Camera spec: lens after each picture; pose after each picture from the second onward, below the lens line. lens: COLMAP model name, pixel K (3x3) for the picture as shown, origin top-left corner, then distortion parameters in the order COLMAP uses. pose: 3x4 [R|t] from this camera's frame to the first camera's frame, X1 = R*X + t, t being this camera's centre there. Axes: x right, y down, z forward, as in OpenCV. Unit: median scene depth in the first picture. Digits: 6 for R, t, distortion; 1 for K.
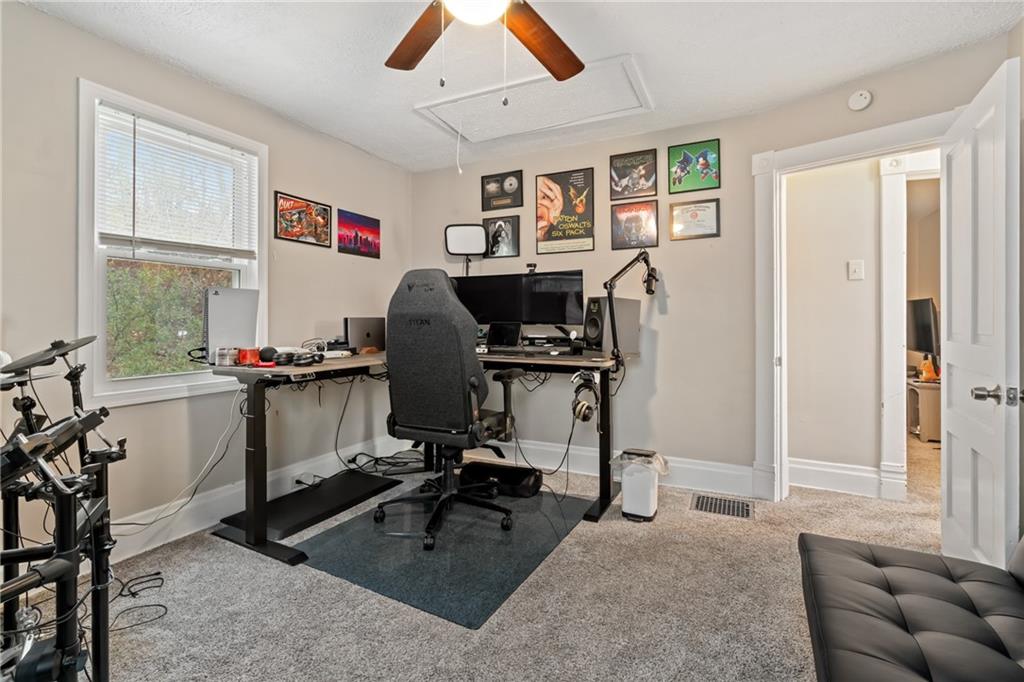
lens RADIAL K [[466.1, 0, 523.5], [0, 466.1, 316.5], [0, 0, 1]] dist [-0.004532, 0.000700]
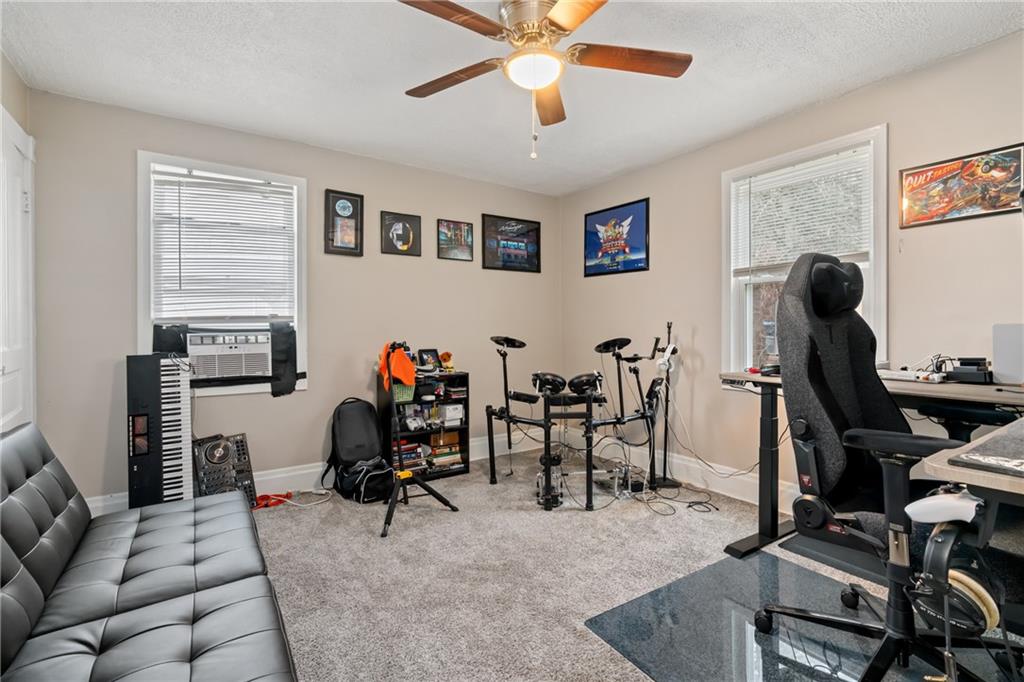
lens RADIAL K [[466.1, 0, 513.3], [0, 466.1, 338.5], [0, 0, 1]] dist [-0.004532, 0.000700]
pose [[-0.494501, 0.002115, -0.869174, 0.531158], [-0.001727, 0.999993, 0.003416, 0.024492], [0.869175, 0.003191, -0.494494, 0.837875]]
